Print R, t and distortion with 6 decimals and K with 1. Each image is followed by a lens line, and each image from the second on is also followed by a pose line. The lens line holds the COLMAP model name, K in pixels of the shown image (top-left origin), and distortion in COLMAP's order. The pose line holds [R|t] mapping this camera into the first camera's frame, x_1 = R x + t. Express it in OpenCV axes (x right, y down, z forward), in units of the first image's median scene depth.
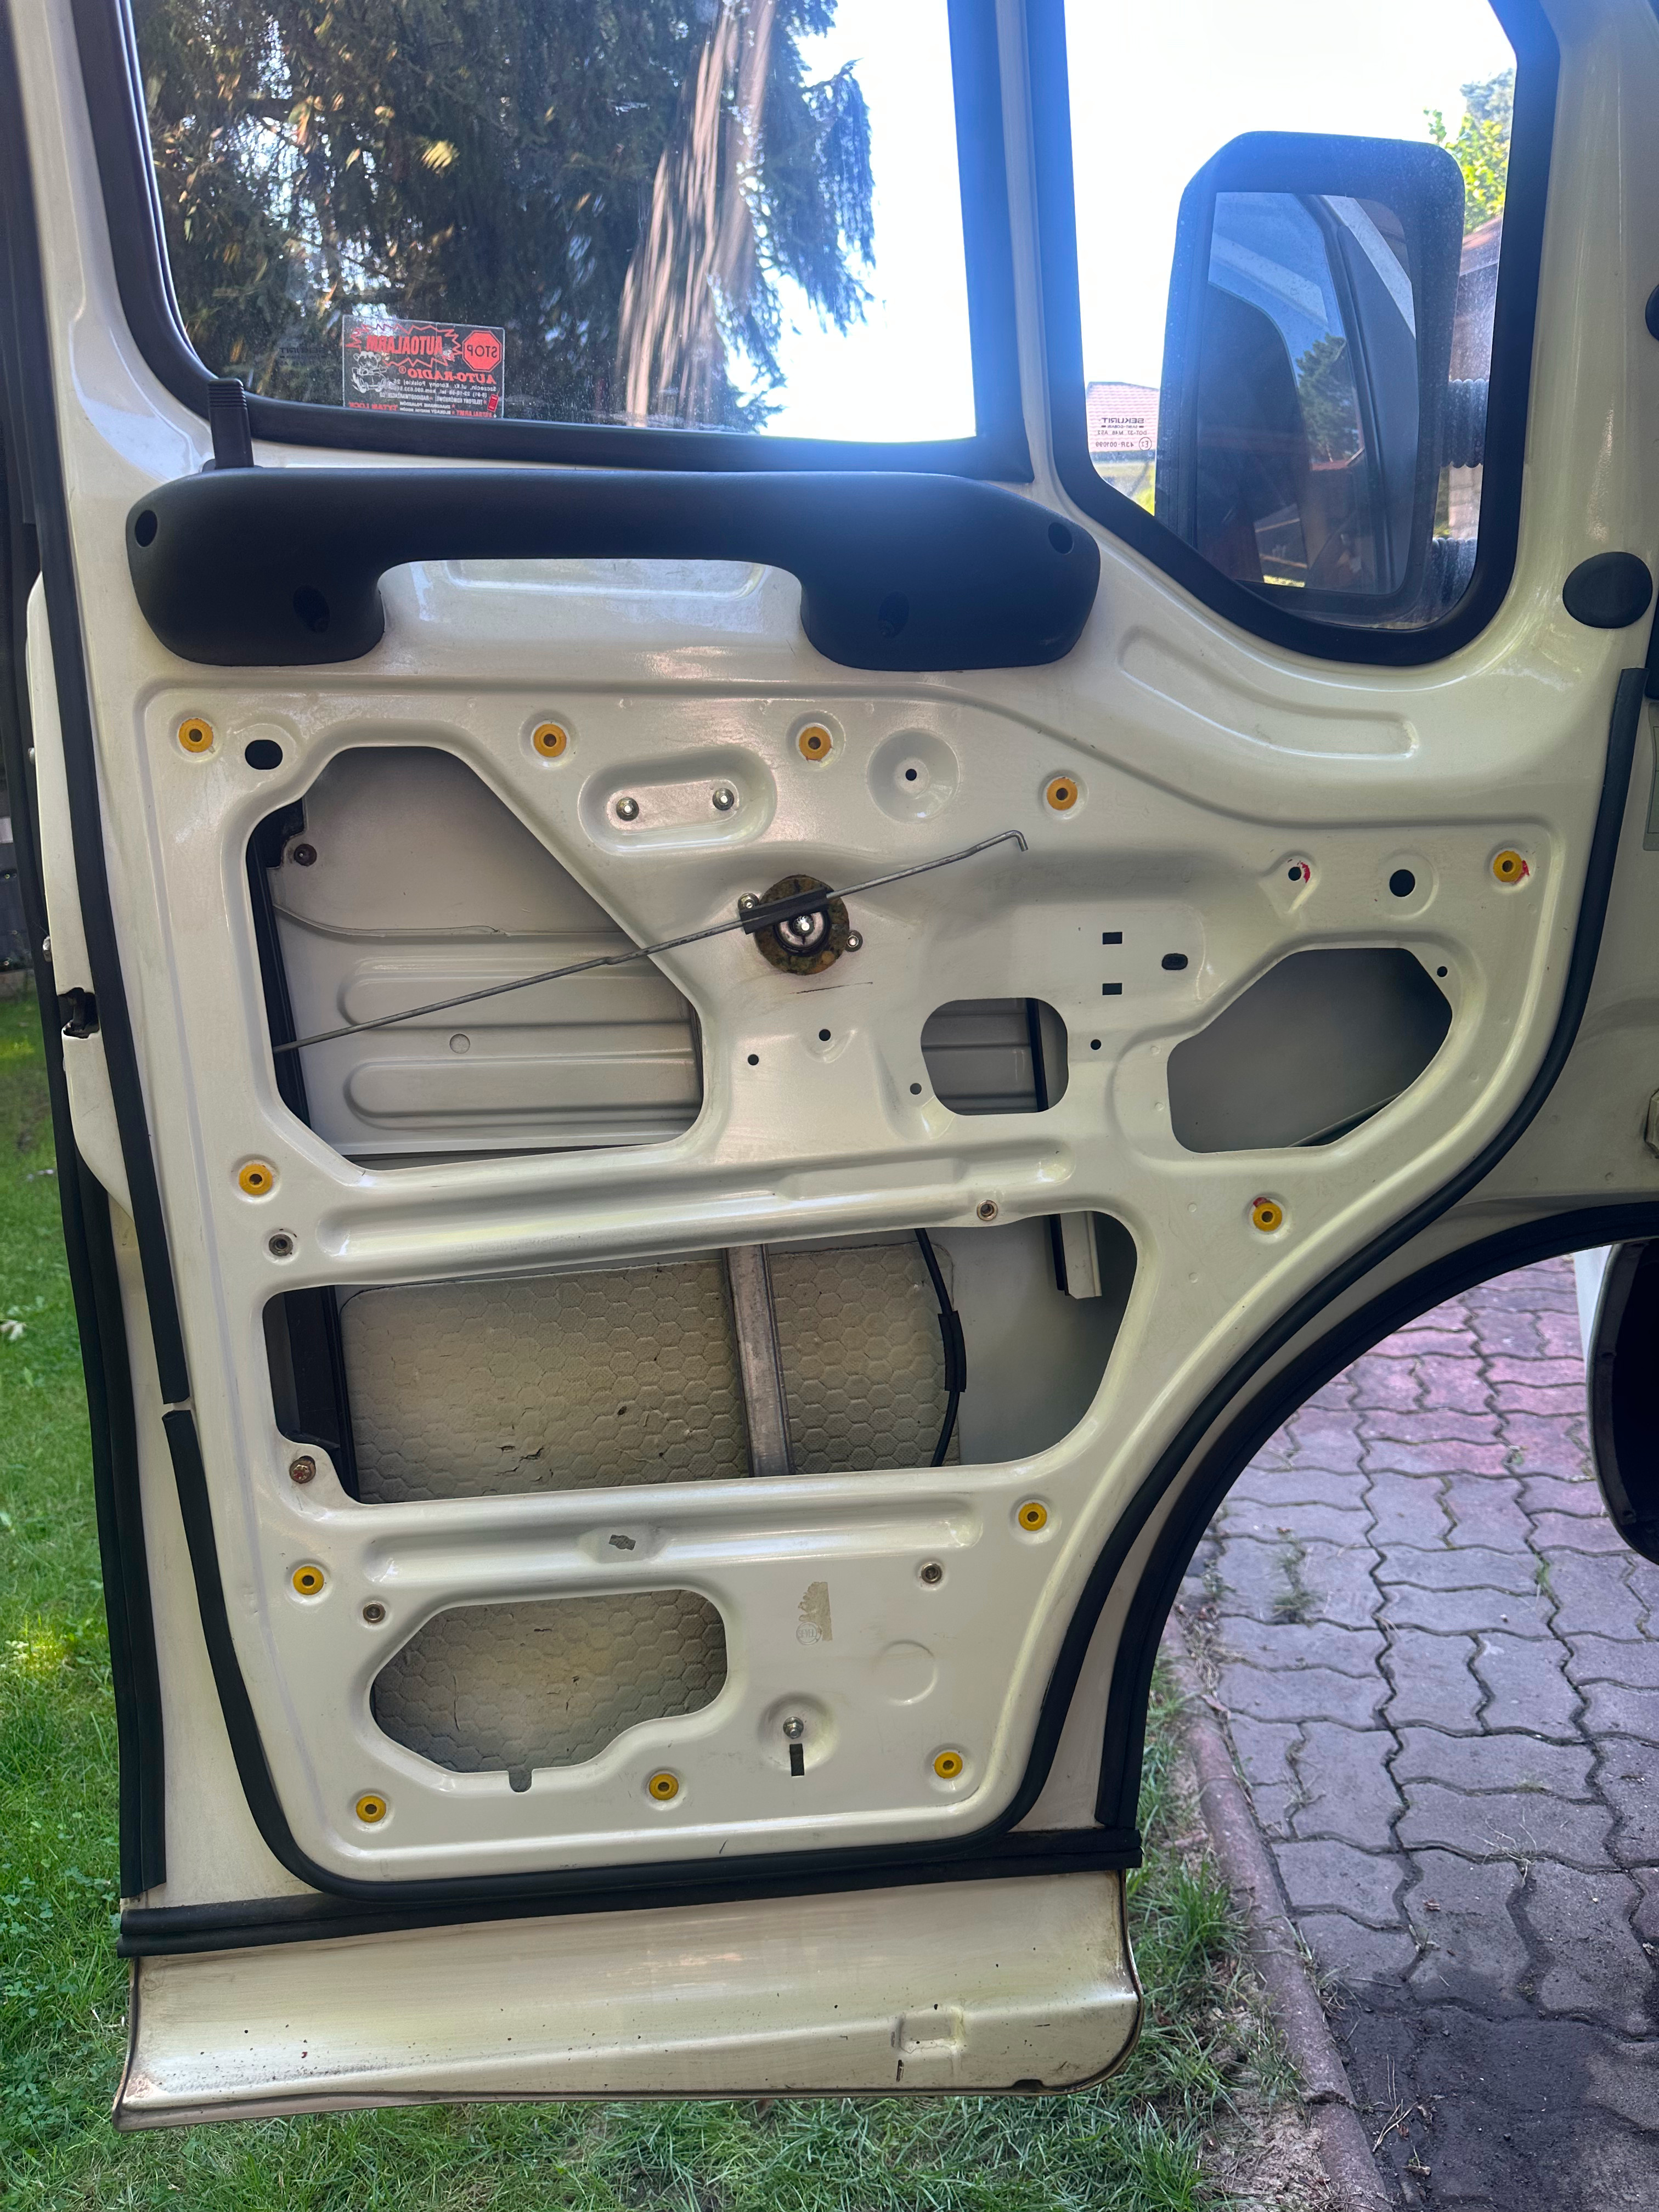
lens RADIAL K [[1545.6, 0, 808.8], [0, 1545.6, 1121.6], [0, 0, 1]] dist [0.010972, -0.021834]
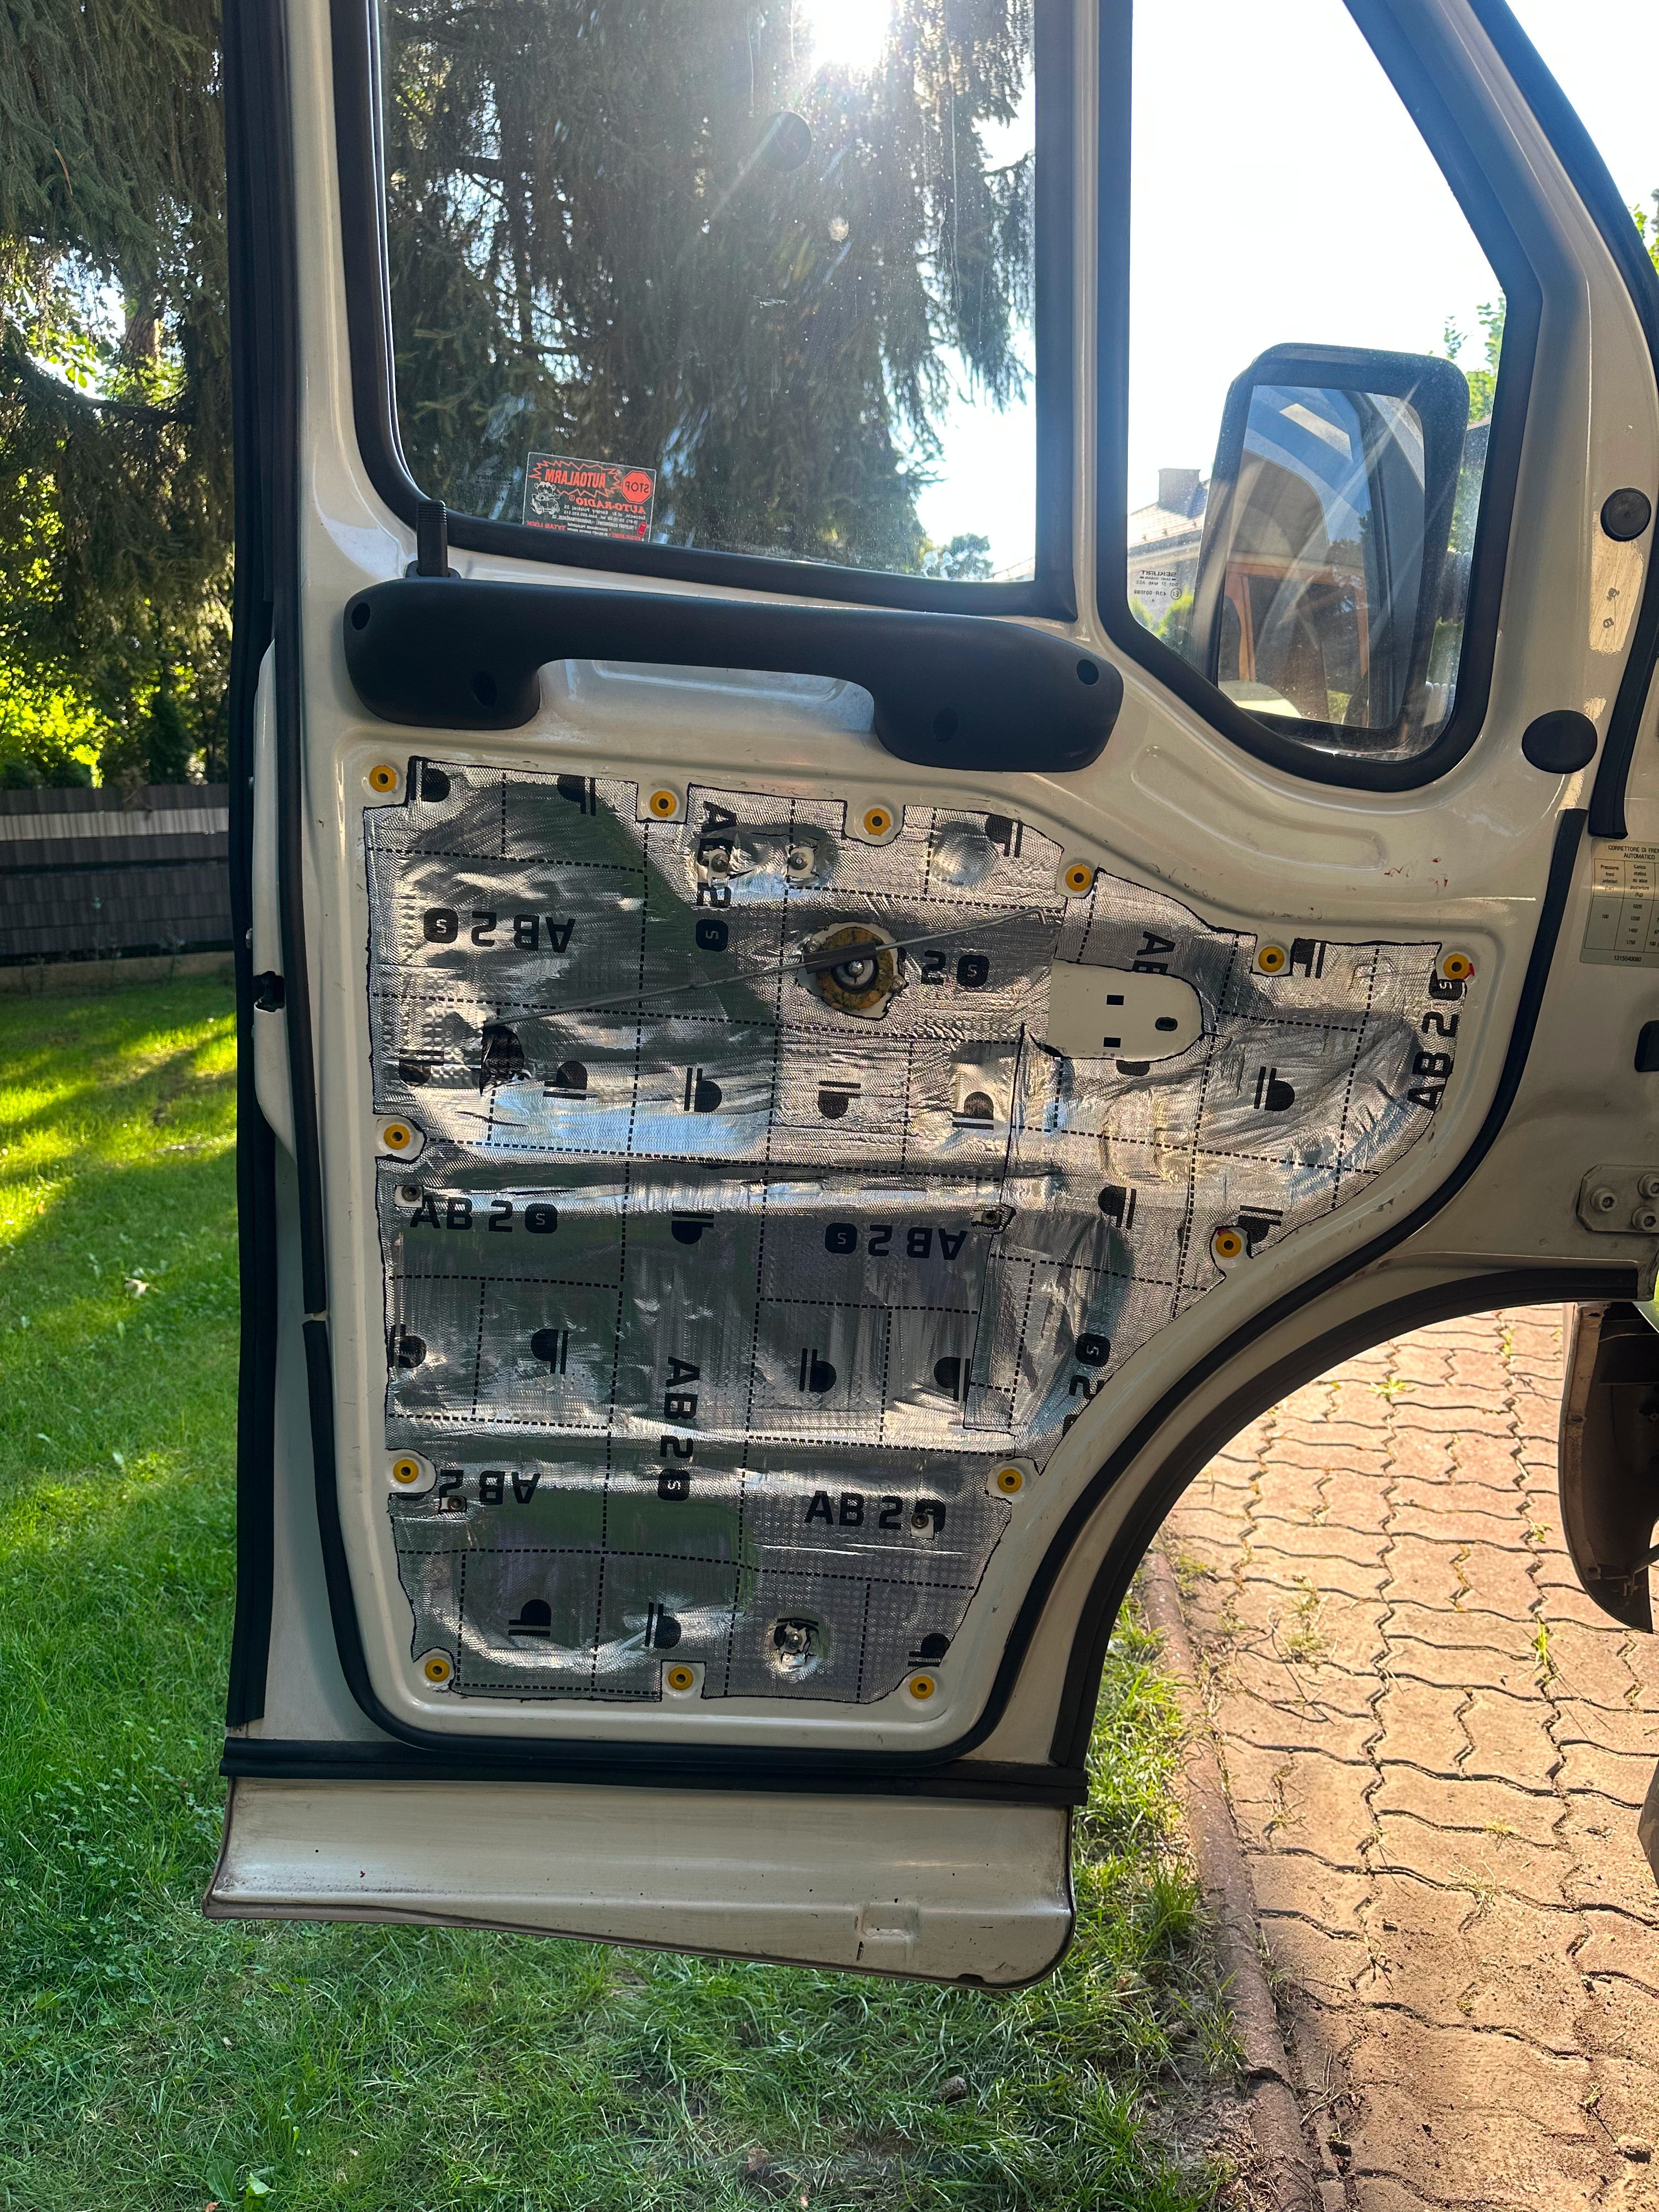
lens RADIAL K [[1545.6, 0, 833.0], [0, 1545.6, 1121.2], [0, 0, 1]] dist [0.010972, -0.021834]
pose [[0.994820, 0.085583, -0.054854, 0.034098], [-0.087132, 0.995844, -0.026493, 0.016335], [0.052358, 0.031135, 0.998143, -0.128741]]
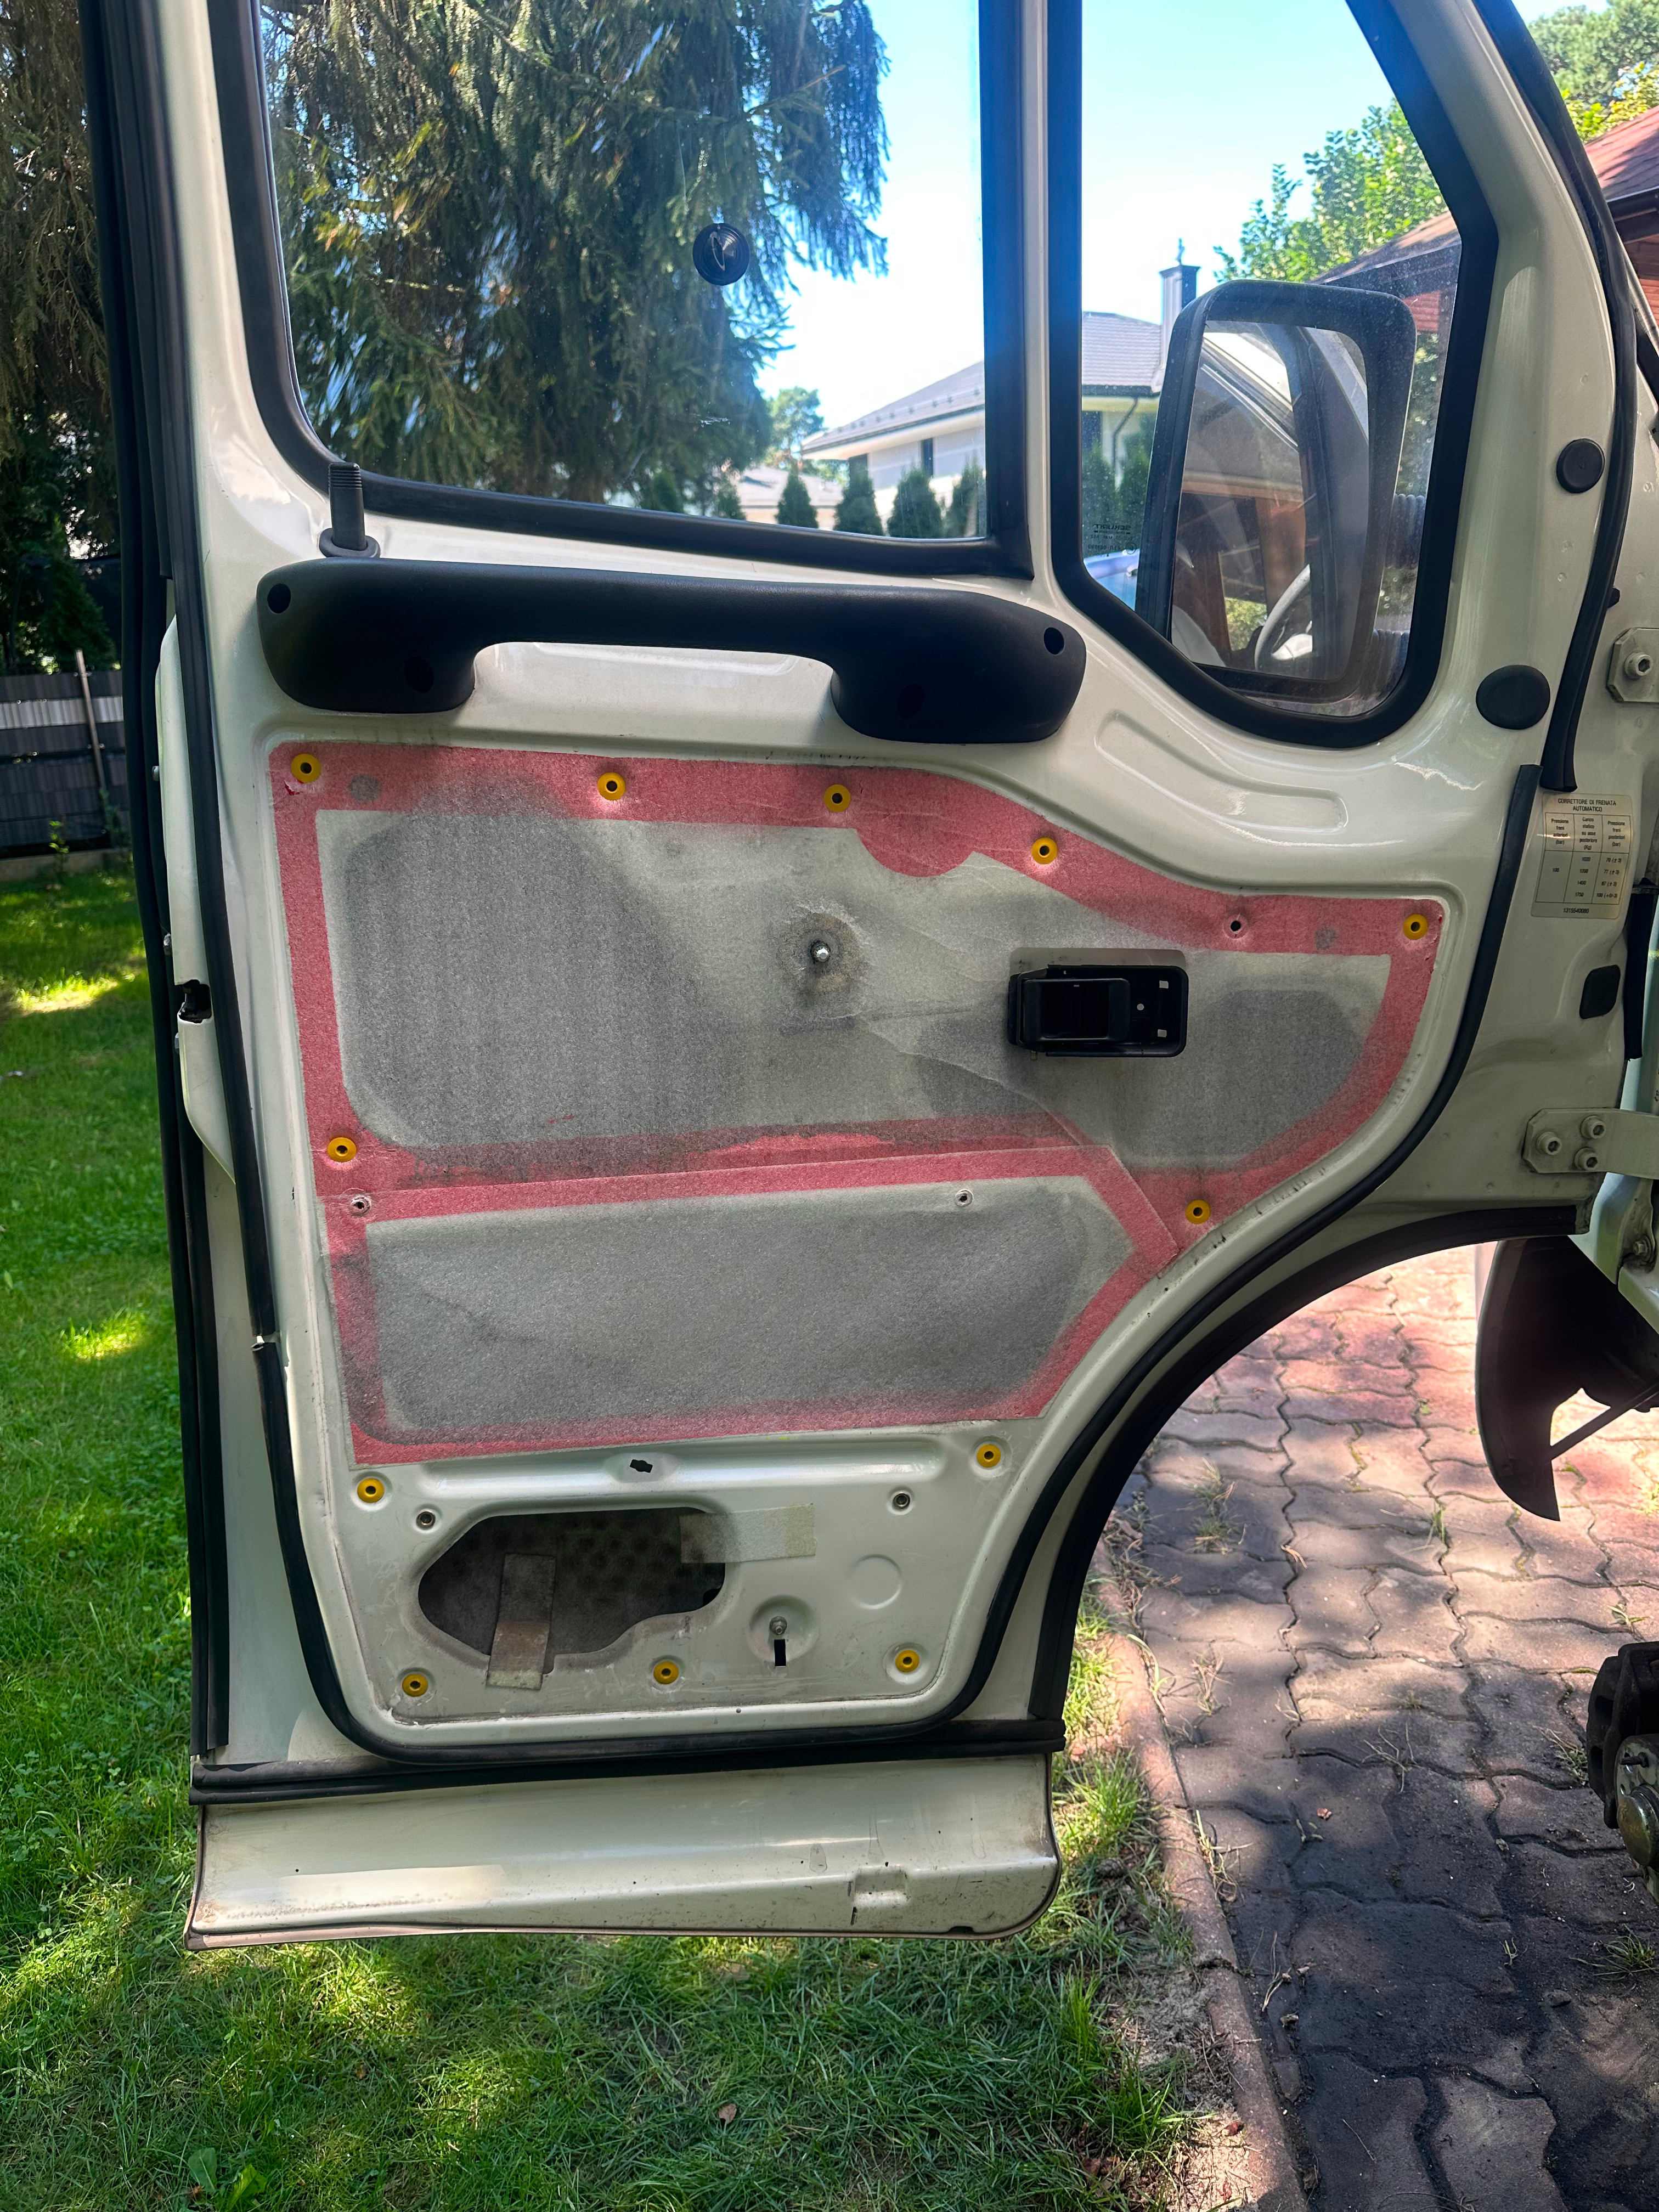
lens RADIAL K [[1545.6, 0, 831.8], [0, 1545.6, 1106.9], [0, 0, 1]] dist [0.010972, -0.021834]
pose [[0.998176, 0.042360, 0.043020, -0.024405], [-0.044029, 0.998284, 0.038619, -0.033634], [-0.041310, -0.040442, 0.998328, -0.107824]]
